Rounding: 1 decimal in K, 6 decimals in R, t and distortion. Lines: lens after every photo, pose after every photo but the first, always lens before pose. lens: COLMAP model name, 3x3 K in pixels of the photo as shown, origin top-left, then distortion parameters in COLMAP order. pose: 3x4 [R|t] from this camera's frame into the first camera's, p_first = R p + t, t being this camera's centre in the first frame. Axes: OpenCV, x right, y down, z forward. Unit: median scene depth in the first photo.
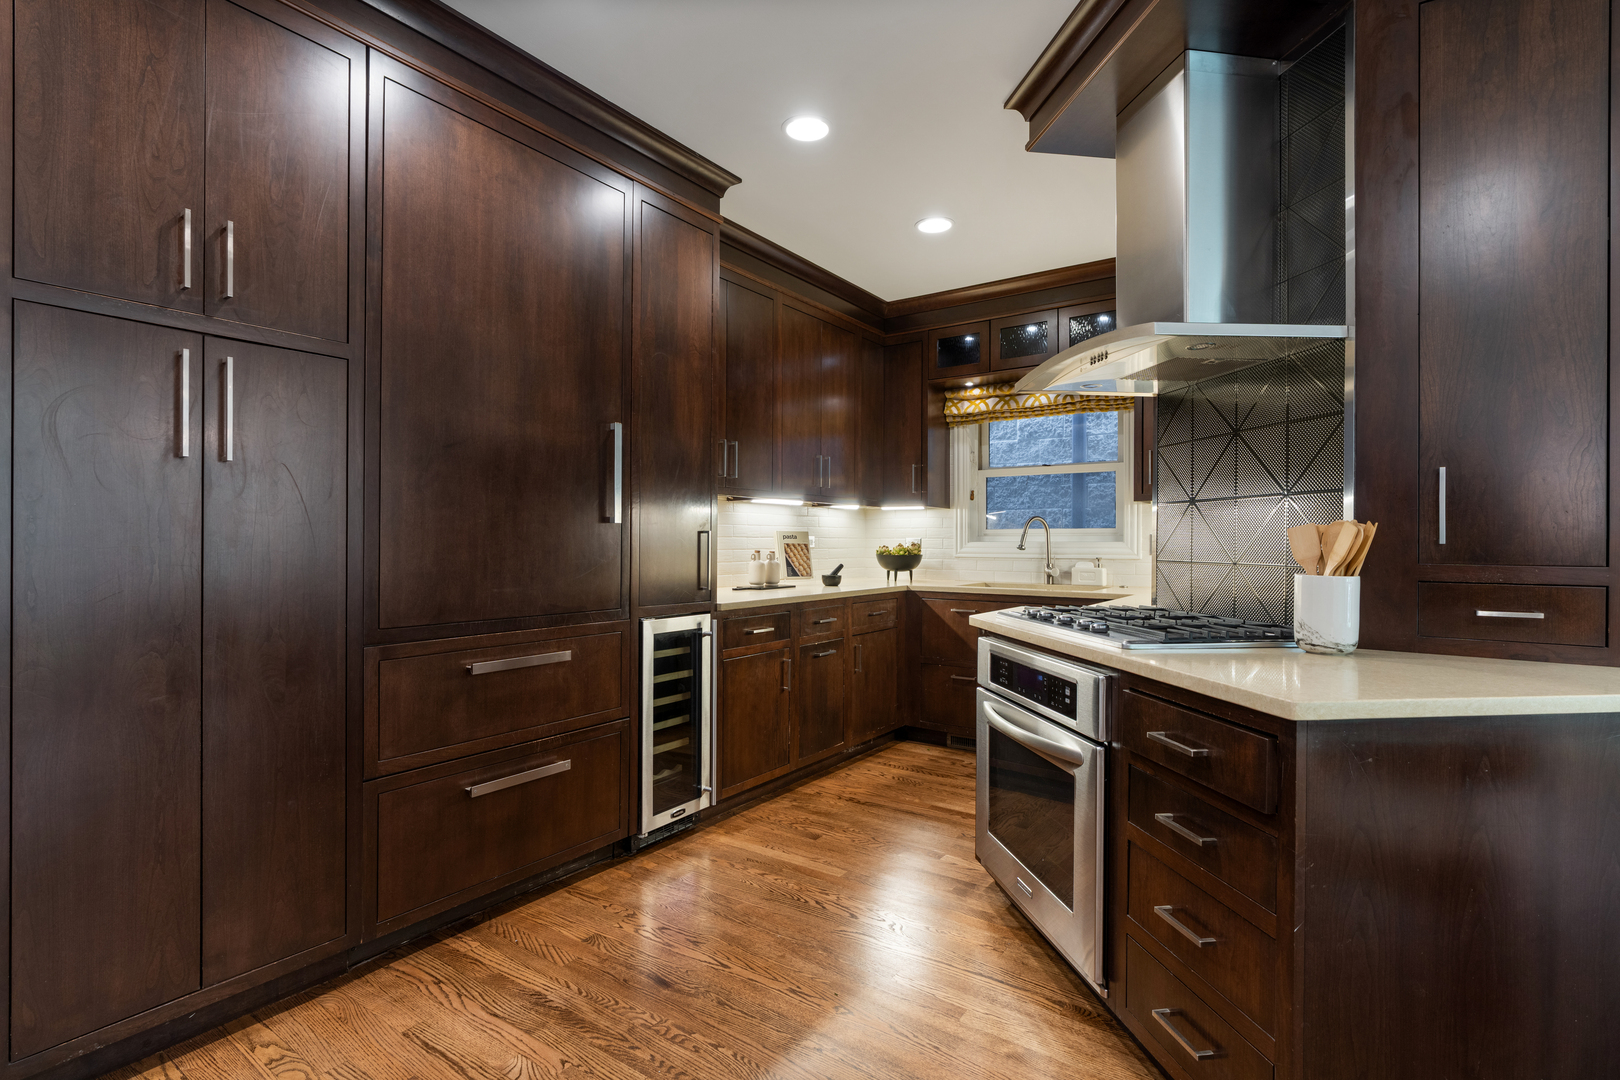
lens RADIAL K [[779.8, 0, 810.0], [0, 779.8, 540.0], [0, 0, 1]] dist [-0.000086, 0.000486]
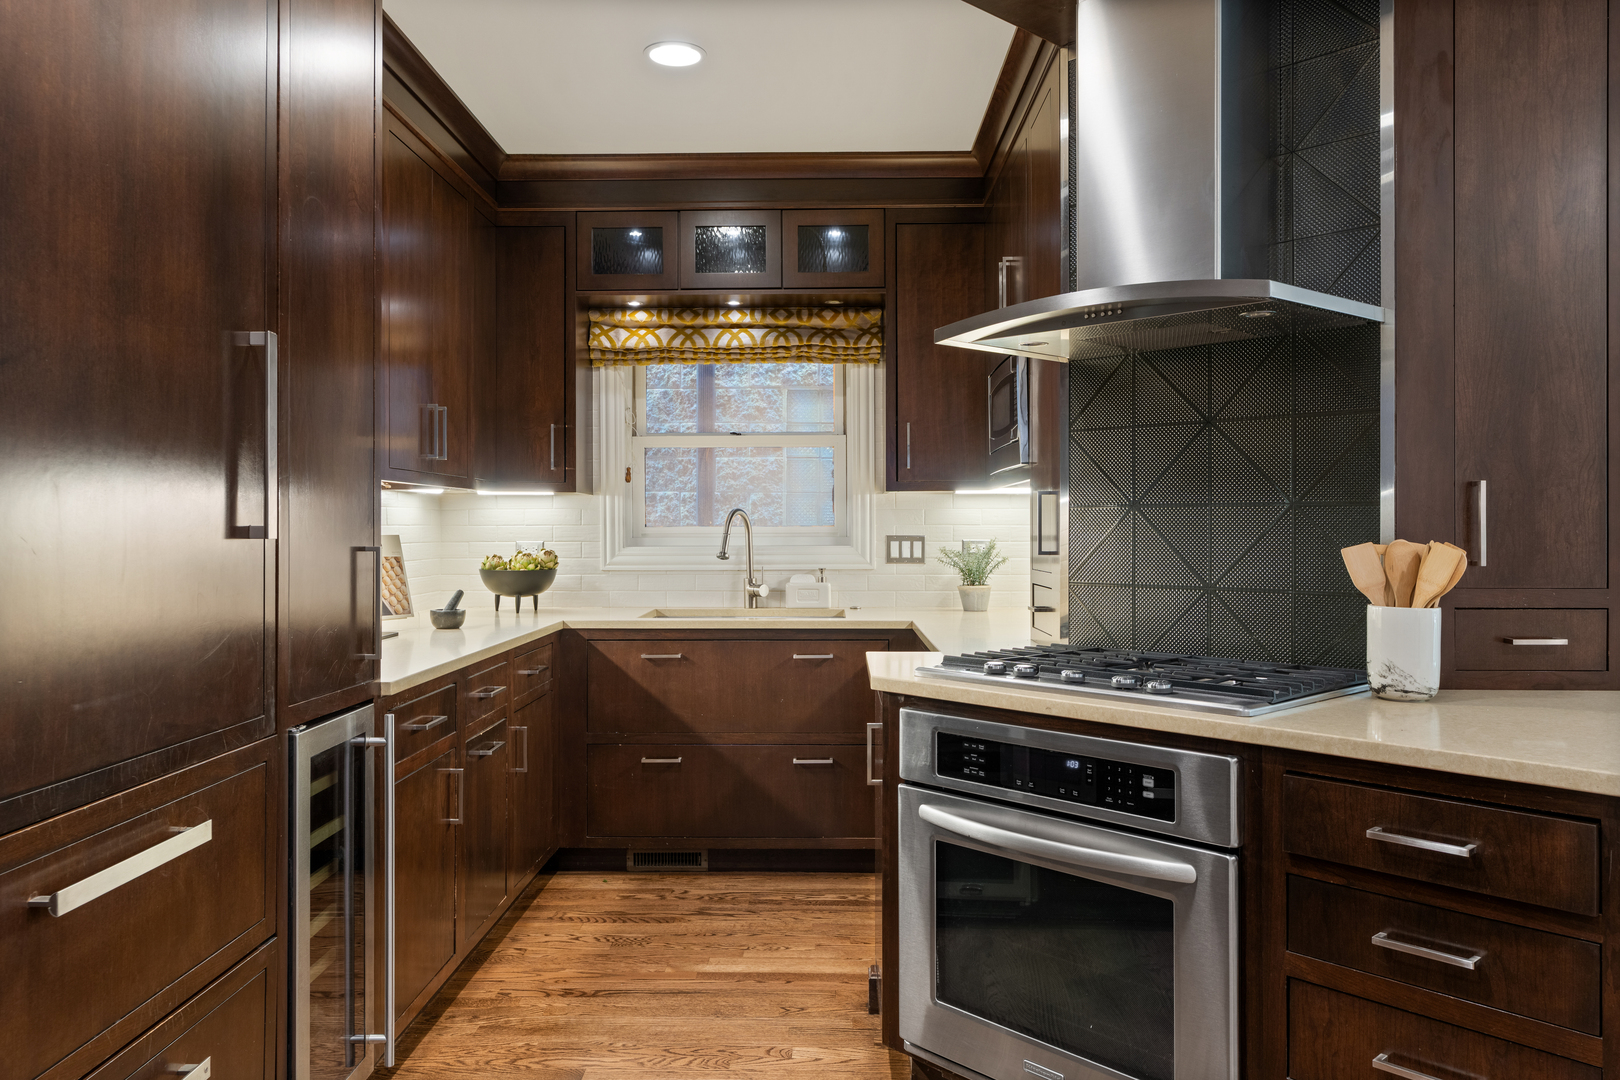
lens RADIAL K [[1155.4, 0, 807.5], [0, 1155.4, 521.0], [0, 0, 1]] dist [0.003043, 0.003768]
pose [[0.827689, -0.001895, 0.561184, -0.231065], [0.003198, 0.999994, -0.001341, -0.019104], [-0.561178, 0.002904, 0.827690, 0.135080]]
